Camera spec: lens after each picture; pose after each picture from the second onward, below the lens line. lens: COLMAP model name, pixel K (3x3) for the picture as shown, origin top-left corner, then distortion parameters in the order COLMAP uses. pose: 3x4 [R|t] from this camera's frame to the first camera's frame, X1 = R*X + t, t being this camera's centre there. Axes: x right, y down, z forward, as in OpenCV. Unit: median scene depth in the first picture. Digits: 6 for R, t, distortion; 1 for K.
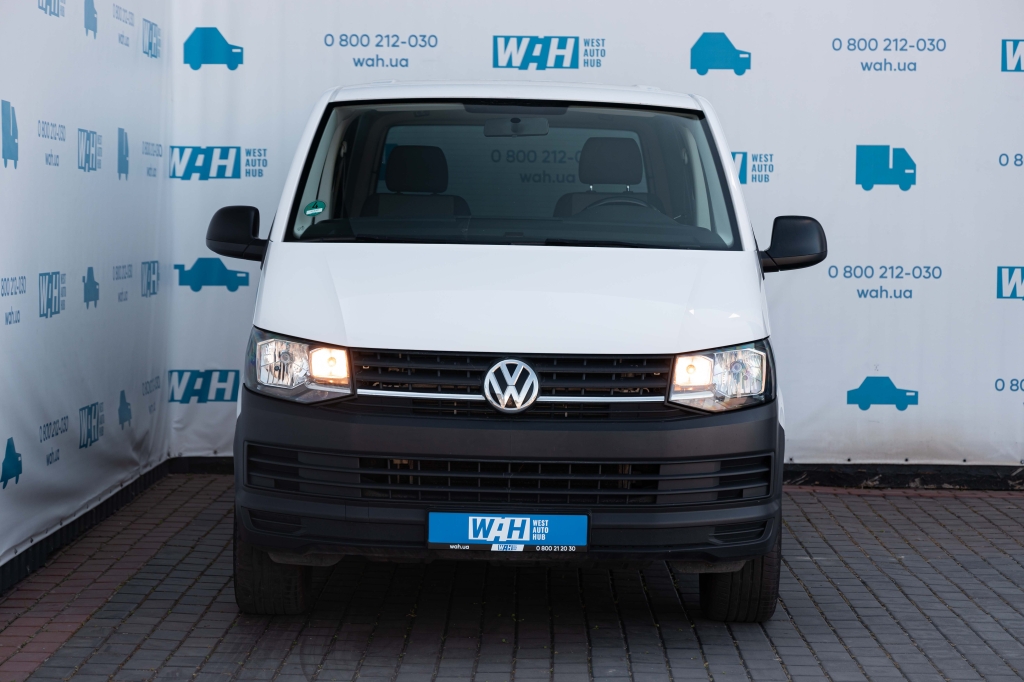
lens RADIAL K [[2688.8, 0, 534.4], [0, 2688.8, 342.6], [0, 0, 1]] dist [0.341187, 0.529836]
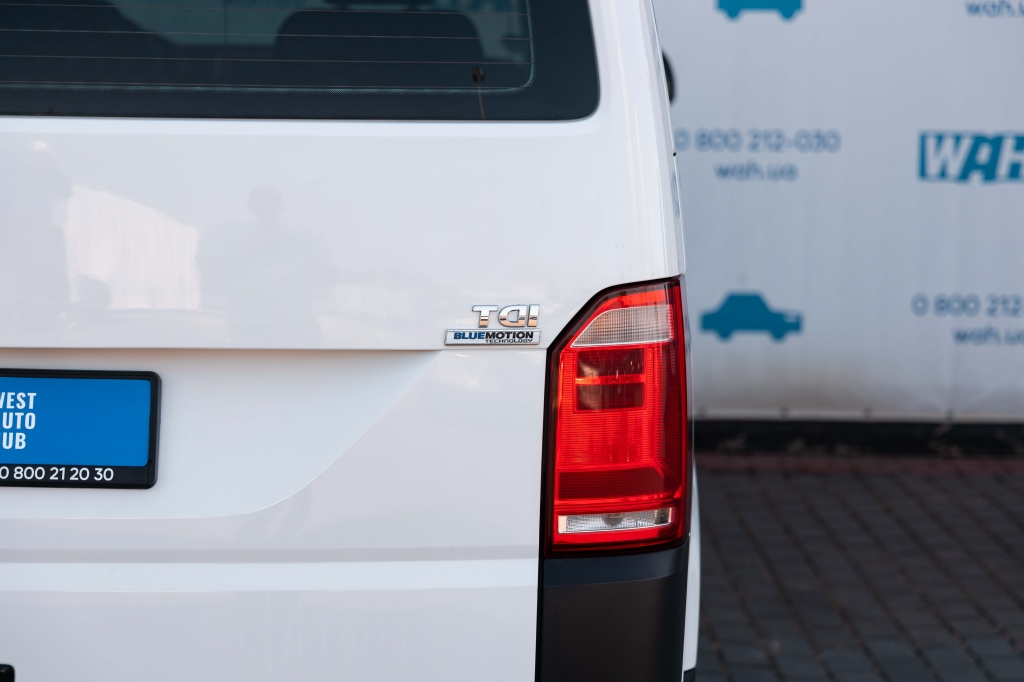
lens RADIAL K [[2304.2, 0, 512.0], [0, 2304.2, 341.0], [0, 0, 1]] dist [0.303605, -0.125981]
pose [[0.999795, 0.001249, 0.020190, 0.059109], [-0.002582, 0.997807, 0.066134, -0.014949], [-0.020063, -0.066172, 0.997606, 0.436848]]
